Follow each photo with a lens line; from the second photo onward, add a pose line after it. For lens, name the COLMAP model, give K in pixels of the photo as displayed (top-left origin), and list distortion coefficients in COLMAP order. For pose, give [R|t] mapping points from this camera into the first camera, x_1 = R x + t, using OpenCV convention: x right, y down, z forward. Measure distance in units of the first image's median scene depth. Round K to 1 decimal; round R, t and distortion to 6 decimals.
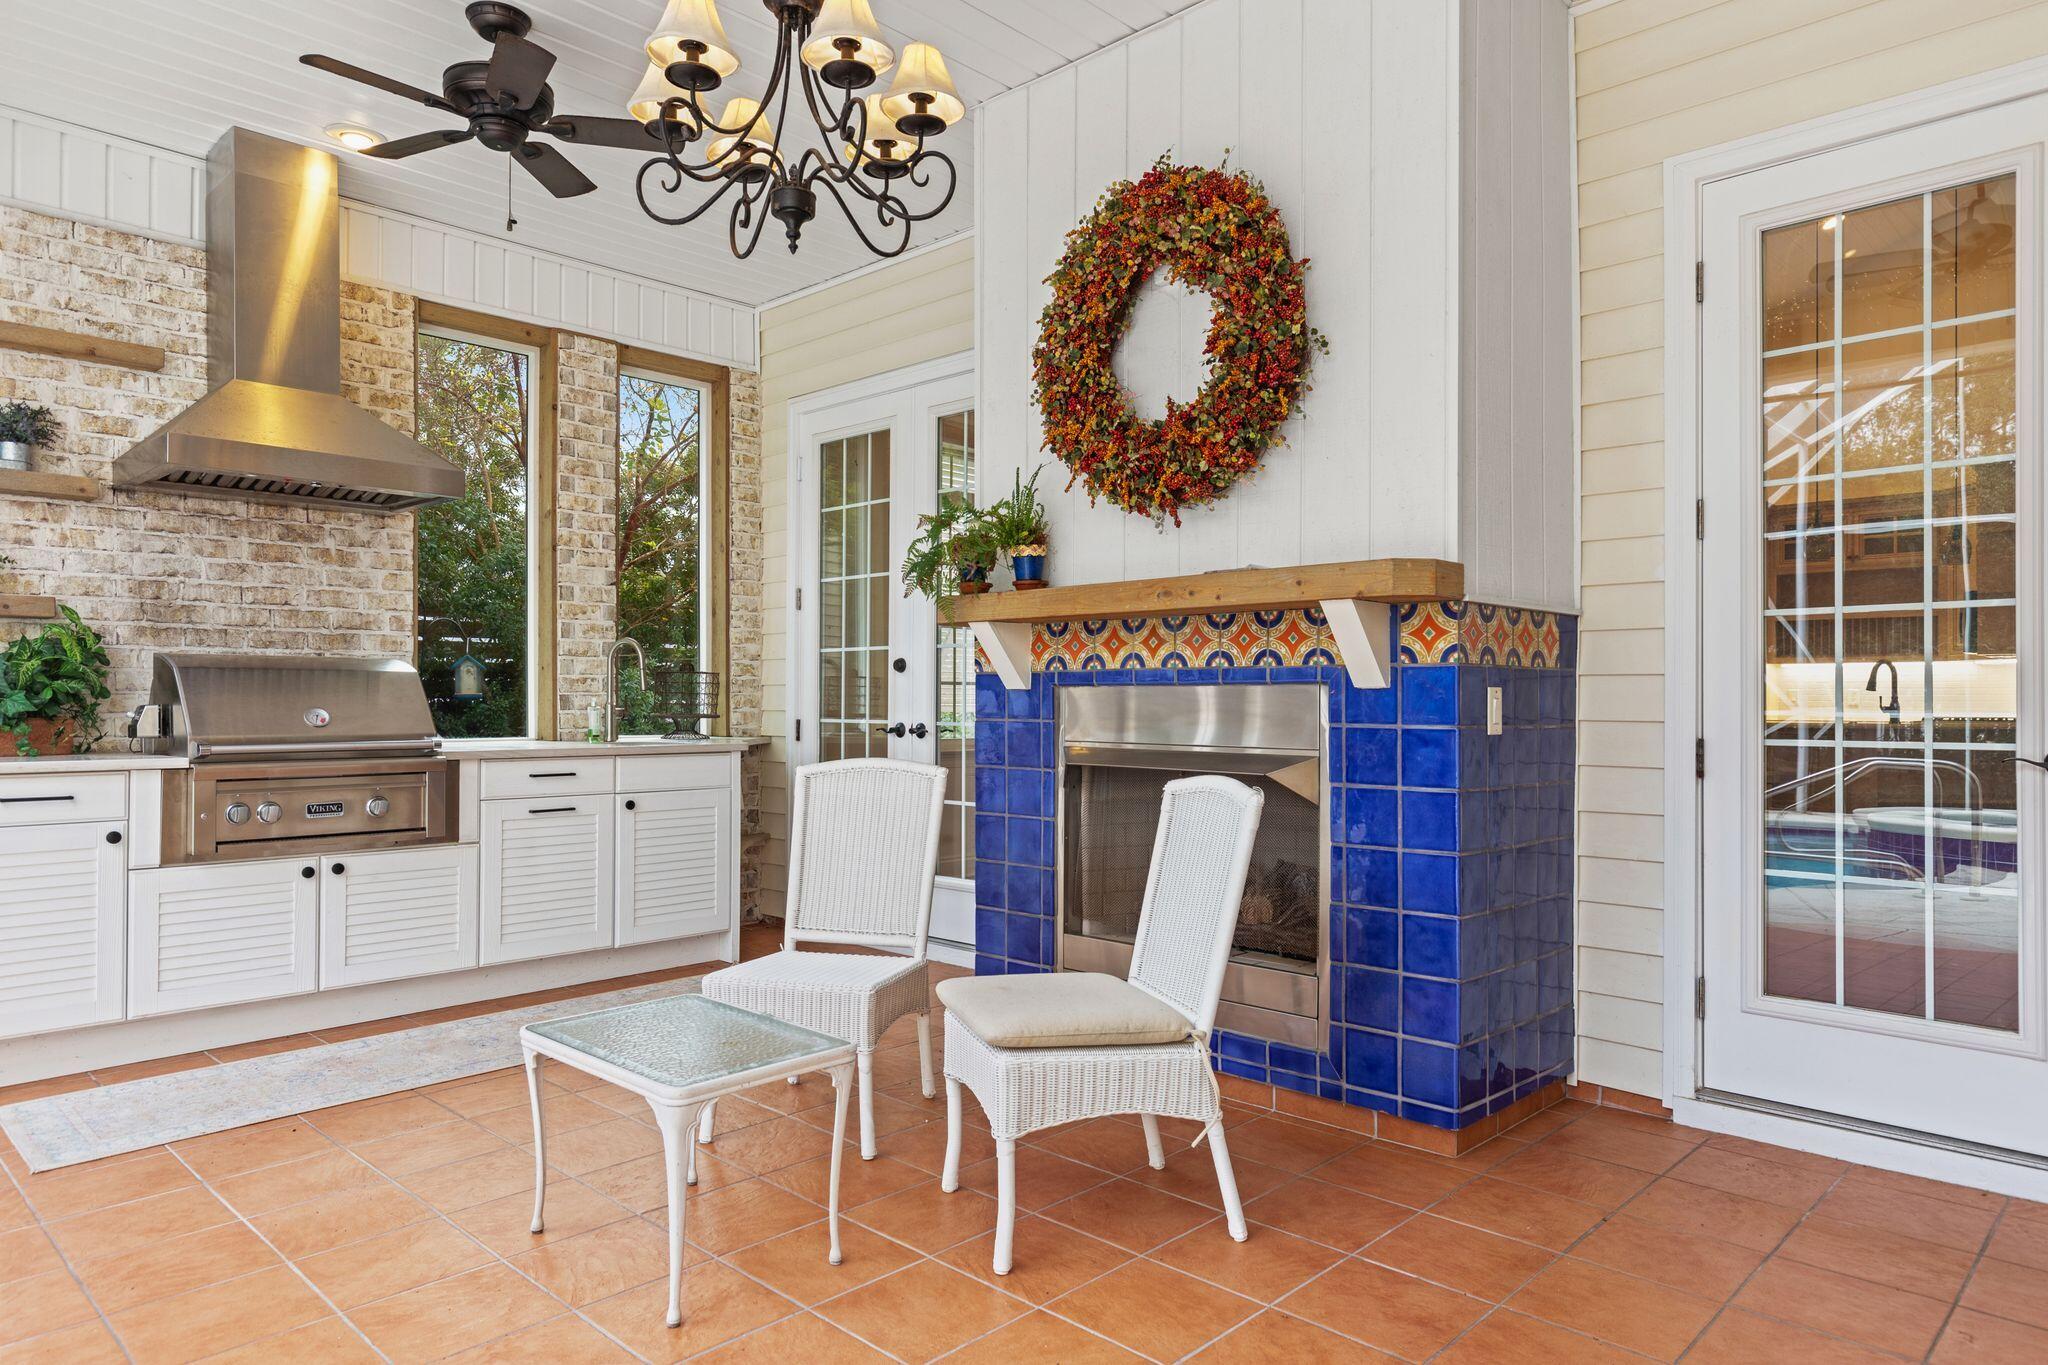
lens RADIAL K [[1256.9, 0, 1019.5], [0, 1256.9, 696.5], [0, 0, 1]] dist [0.002404, -0.001427]
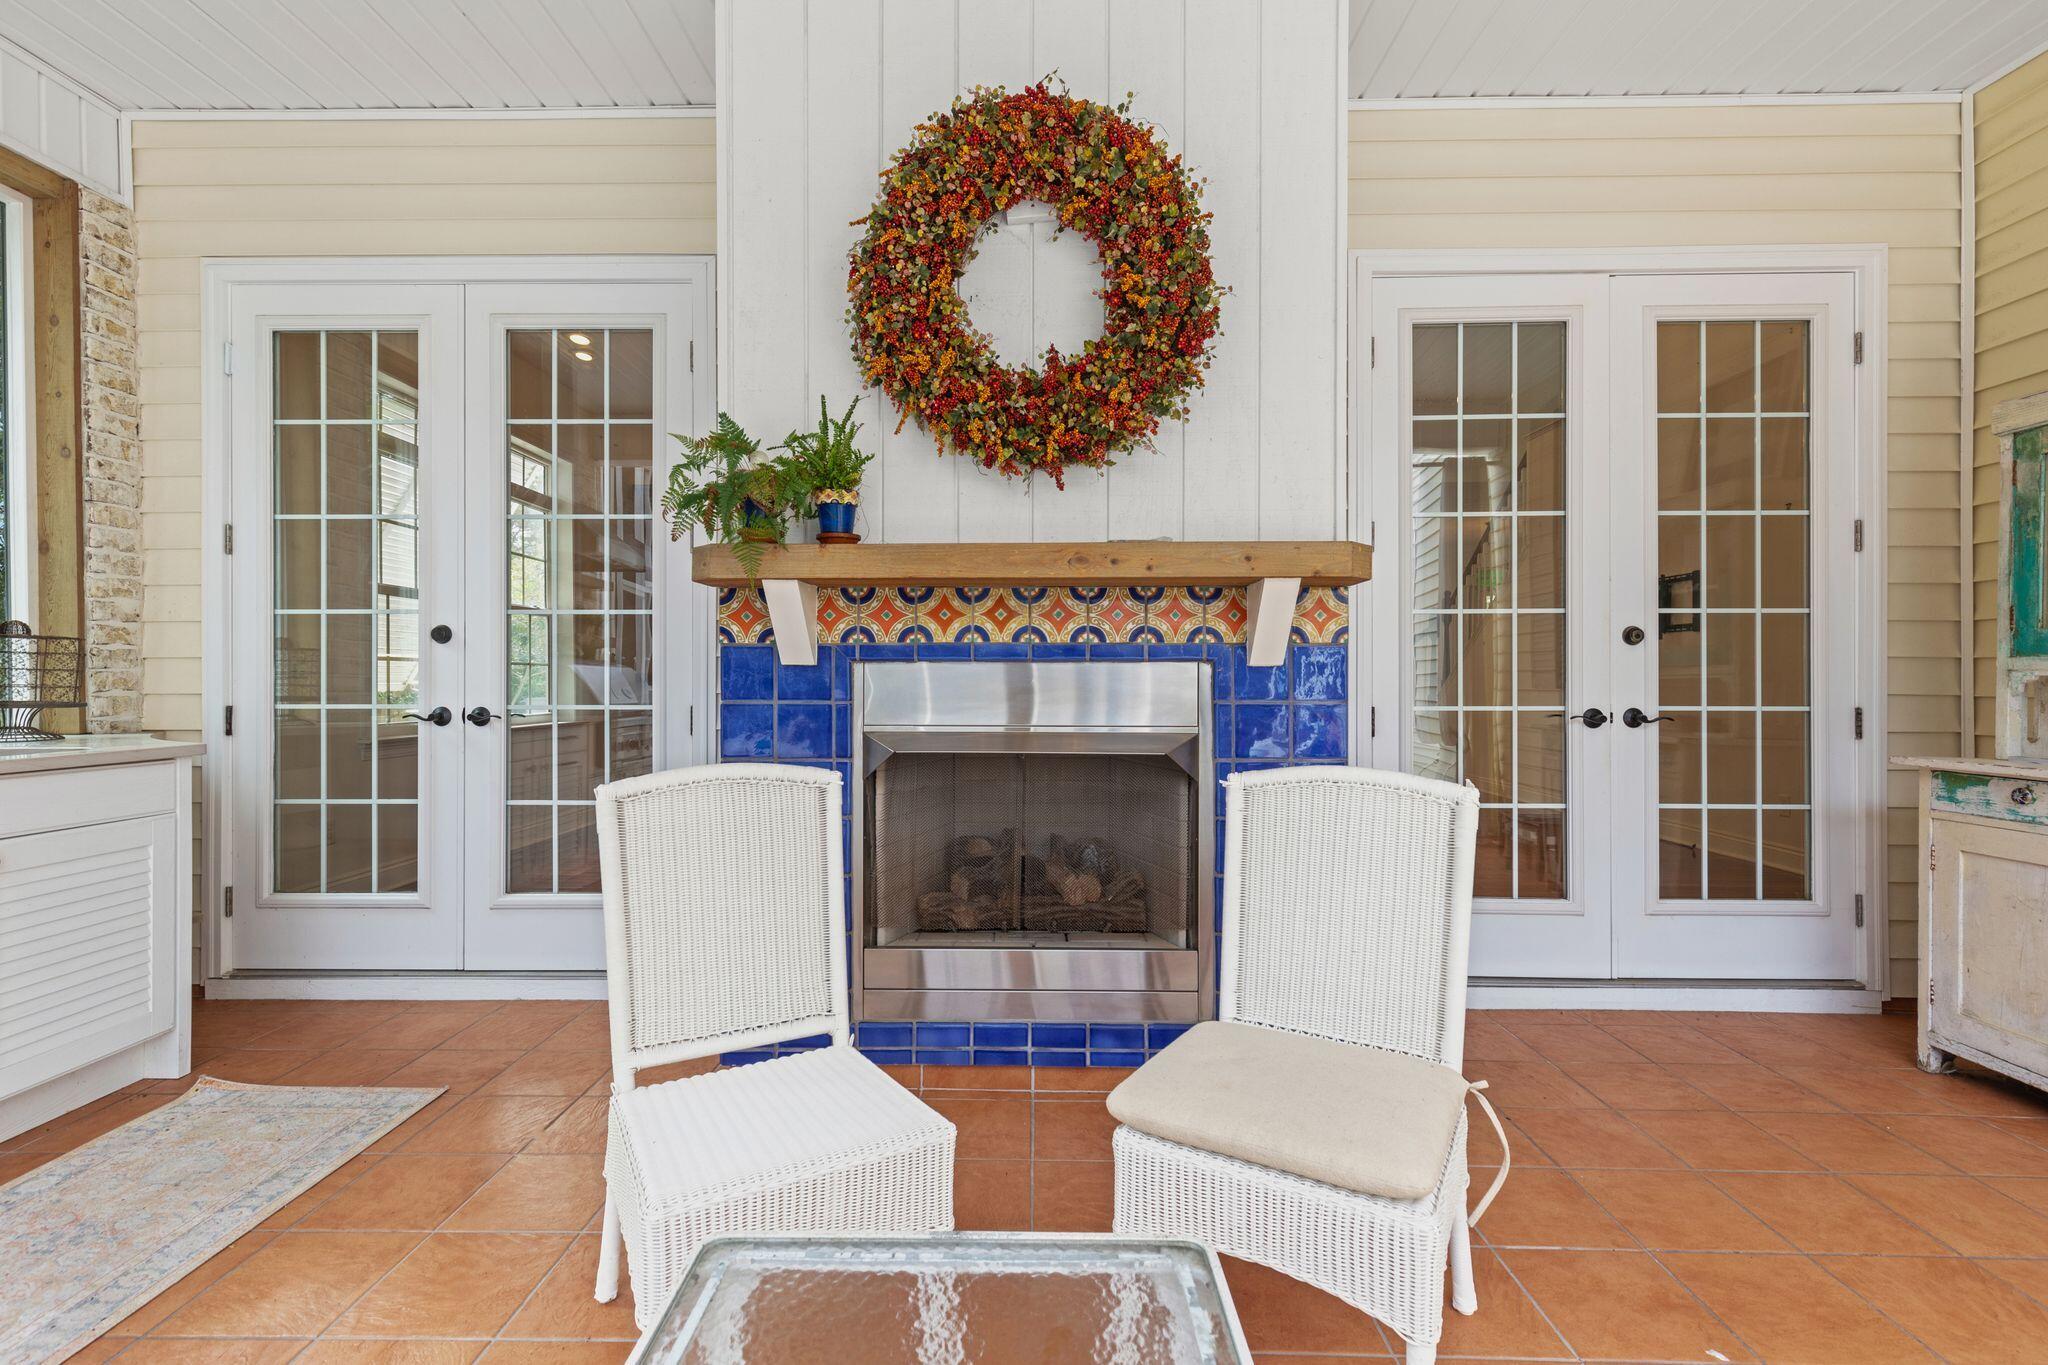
lens RADIAL K [[920.4, 0, 1016.0], [0, 920.4, 682.8], [0, 0, 1]] dist [0.006371, -0.000157]
pose [[0.735348, -0.005088, 0.677671, -0.329370], [-0.000230, 0.999970, 0.007758, 0.001213], [-0.677690, -0.005861, 0.735325, 0.488916]]
